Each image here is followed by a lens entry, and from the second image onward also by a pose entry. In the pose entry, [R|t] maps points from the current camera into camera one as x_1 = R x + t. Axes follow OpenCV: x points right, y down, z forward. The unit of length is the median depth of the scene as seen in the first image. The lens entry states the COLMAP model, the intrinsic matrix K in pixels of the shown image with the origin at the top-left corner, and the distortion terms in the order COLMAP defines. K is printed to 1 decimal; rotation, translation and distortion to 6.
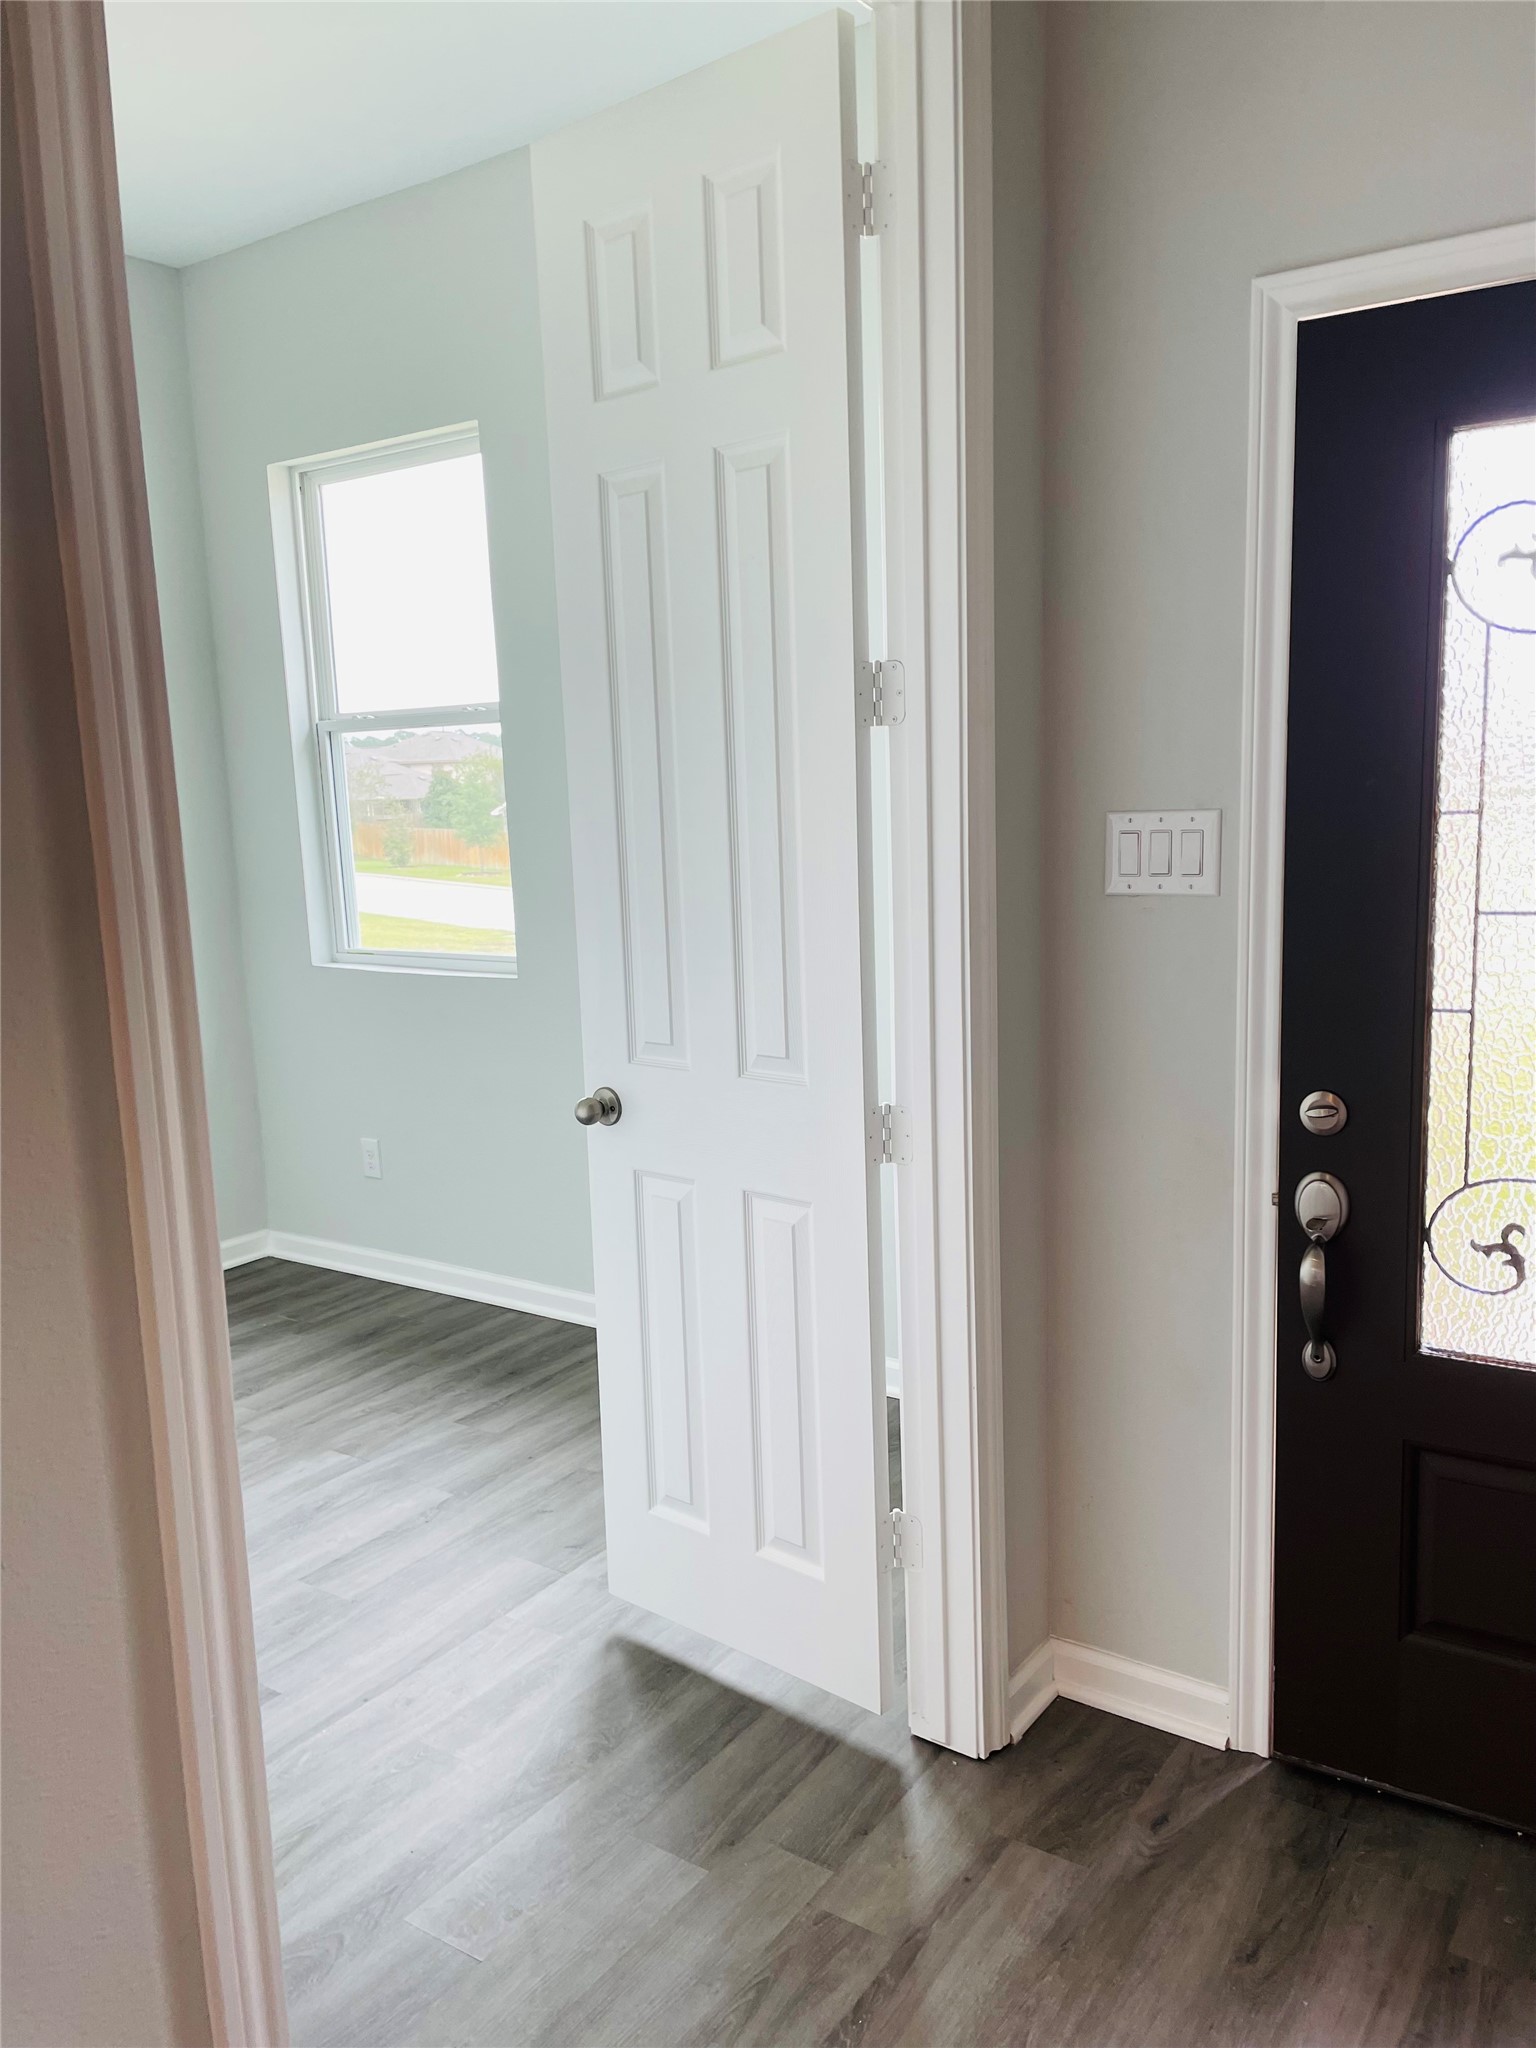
lens RADIAL K [[1537.2, 0, 783.6], [0, 1537.2, 1027.0], [0, 0, 1]] dist [0.049415, -0.072583]
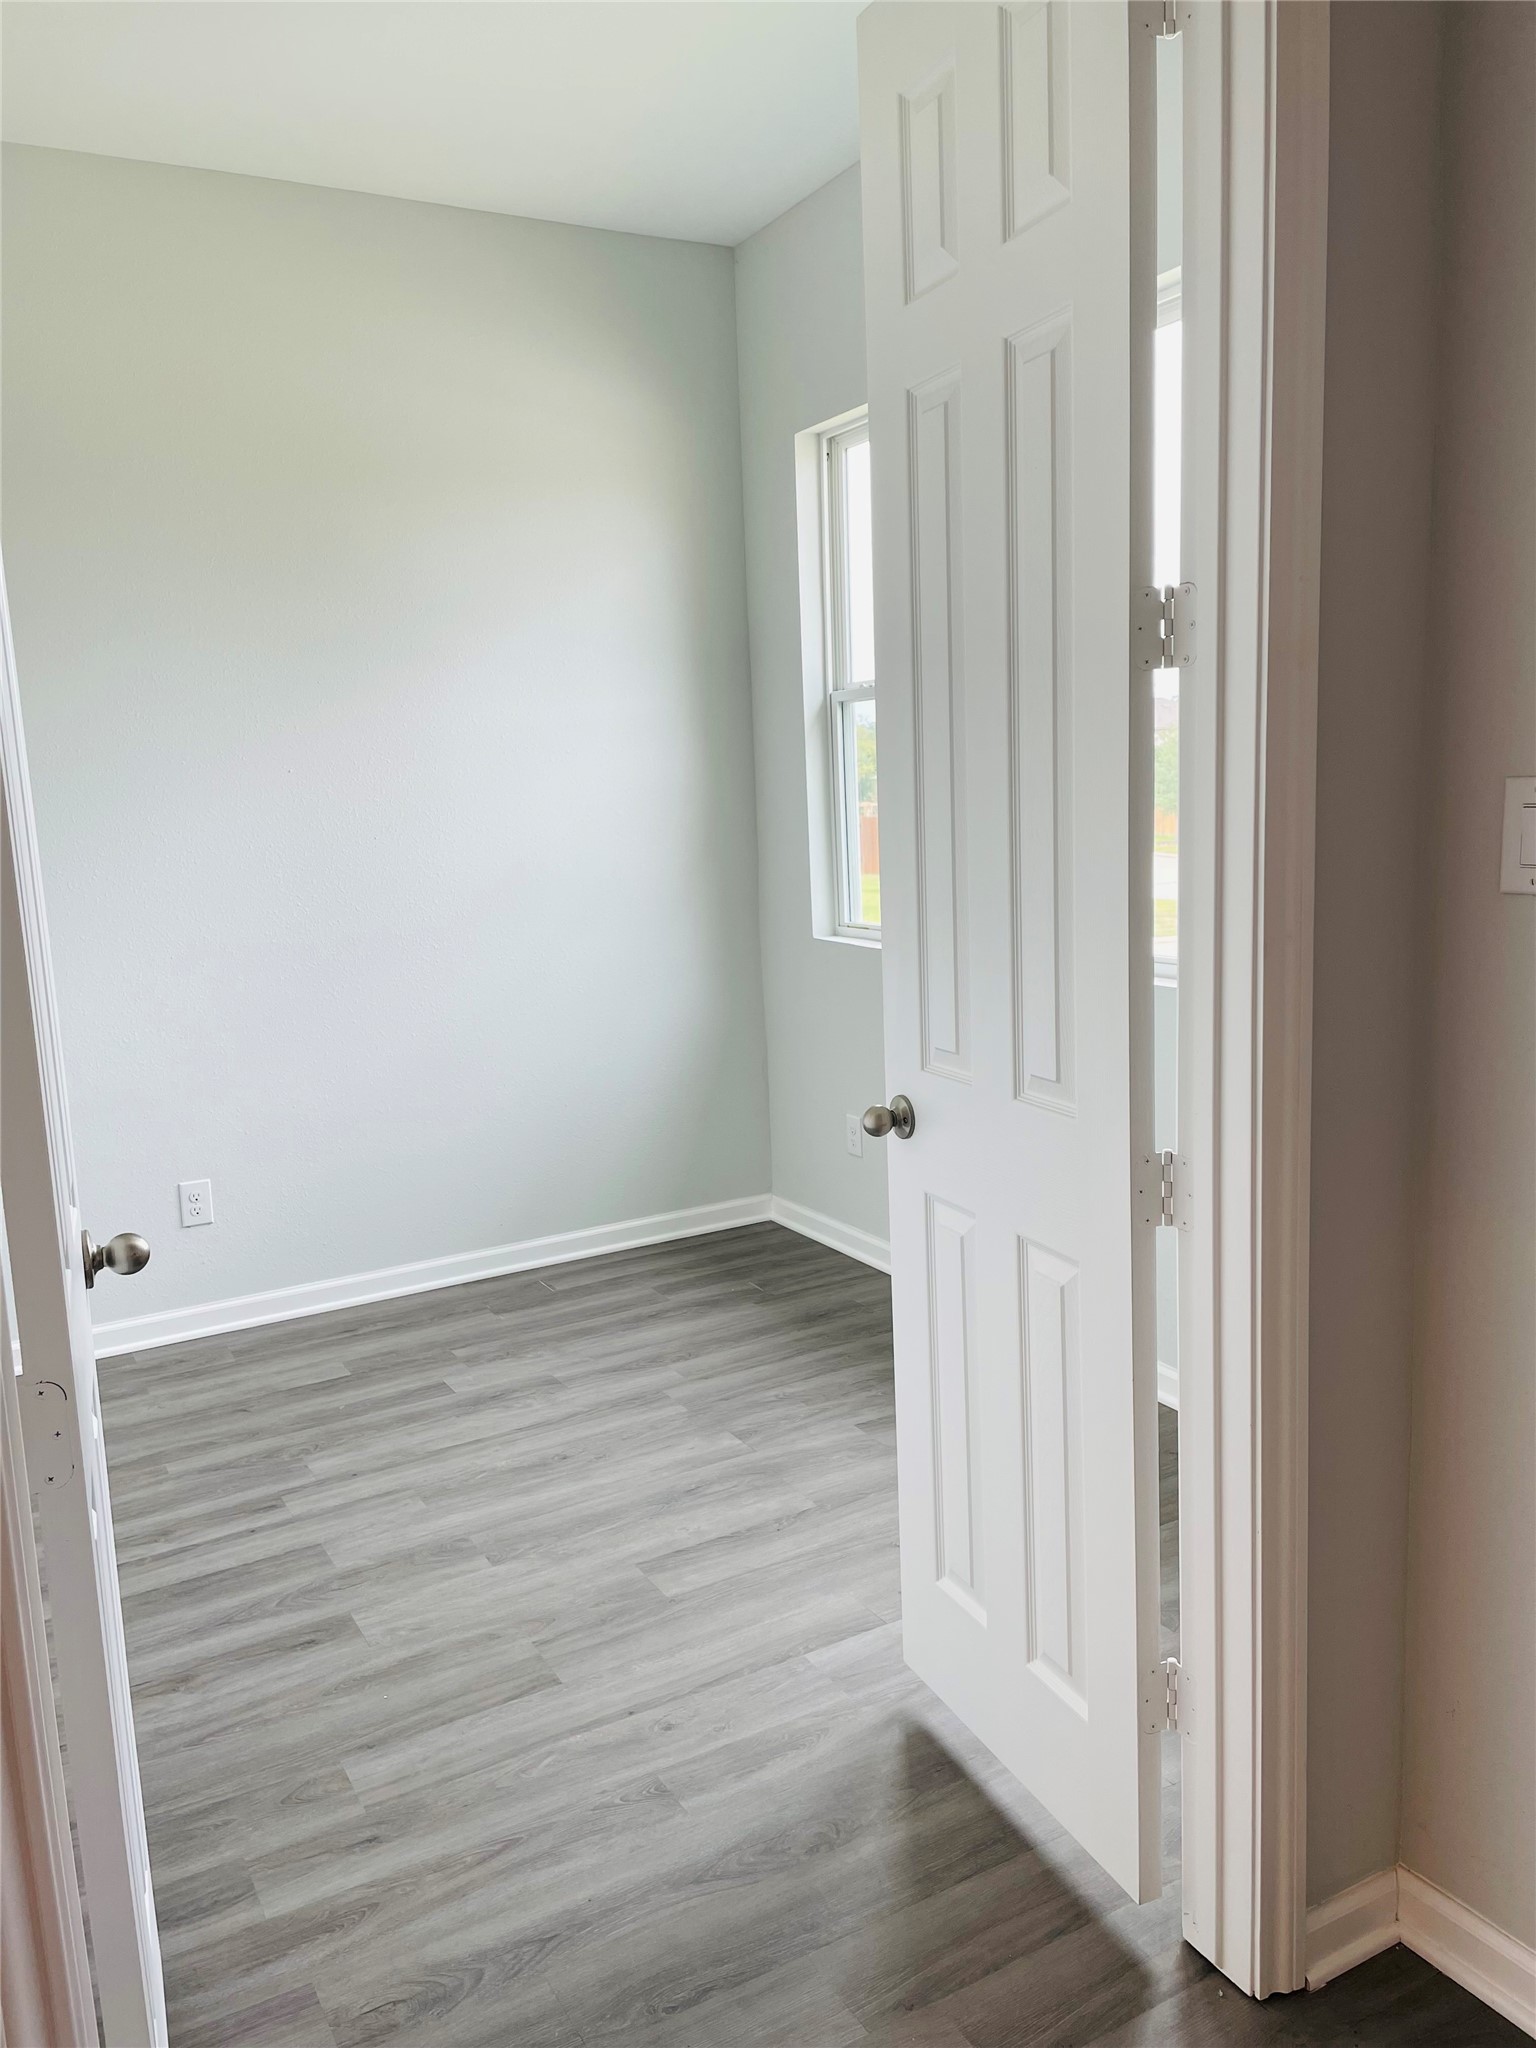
lens RADIAL K [[1537.2, 0, 764.8], [0, 1537.2, 1019.5], [0, 0, 1]] dist [0.049415, -0.072583]
pose [[0.899955, 0.062701, -0.431452, 0.194932], [-0.056362, 0.998032, 0.027475, -0.024558], [0.432325, -0.000408, 0.901718, 0.178154]]
